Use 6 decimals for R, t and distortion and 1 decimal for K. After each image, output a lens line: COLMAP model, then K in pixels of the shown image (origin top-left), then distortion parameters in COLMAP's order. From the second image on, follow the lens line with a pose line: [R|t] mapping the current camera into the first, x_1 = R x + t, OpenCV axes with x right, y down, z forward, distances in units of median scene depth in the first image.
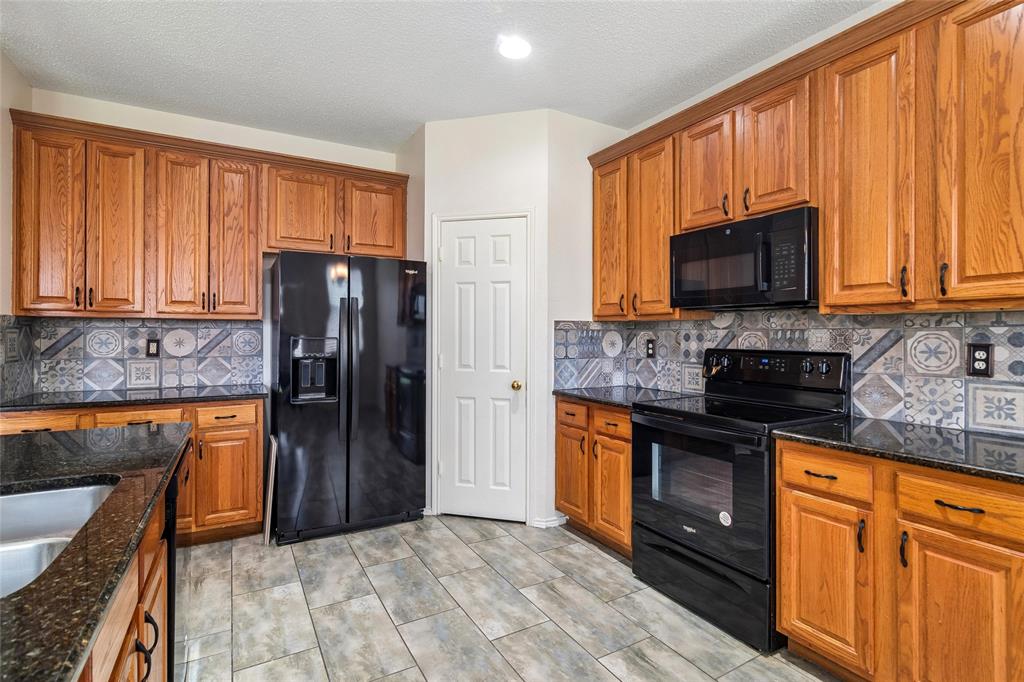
lens RADIAL K [[494.7, 0, 519.9], [0, 494.7, 335.7], [0, 0, 1]] dist [-0.002262, 0.000332]
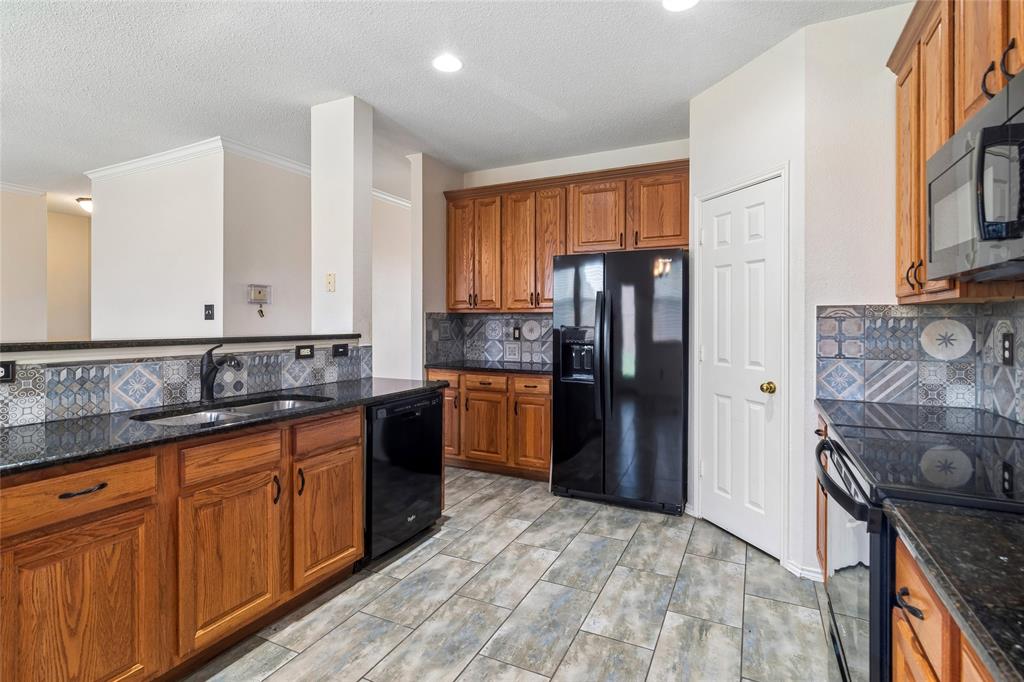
lens RADIAL K [[494.7, 0, 518.8], [0, 494.7, 326.8], [0, 0, 1]] dist [-0.002262, 0.000332]
pose [[0.563685, 0.005536, -0.825971, 0.447623], [-0.003366, 0.999985, 0.004404, -0.000829], [0.825983, 0.000298, 0.563695, 0.213630]]
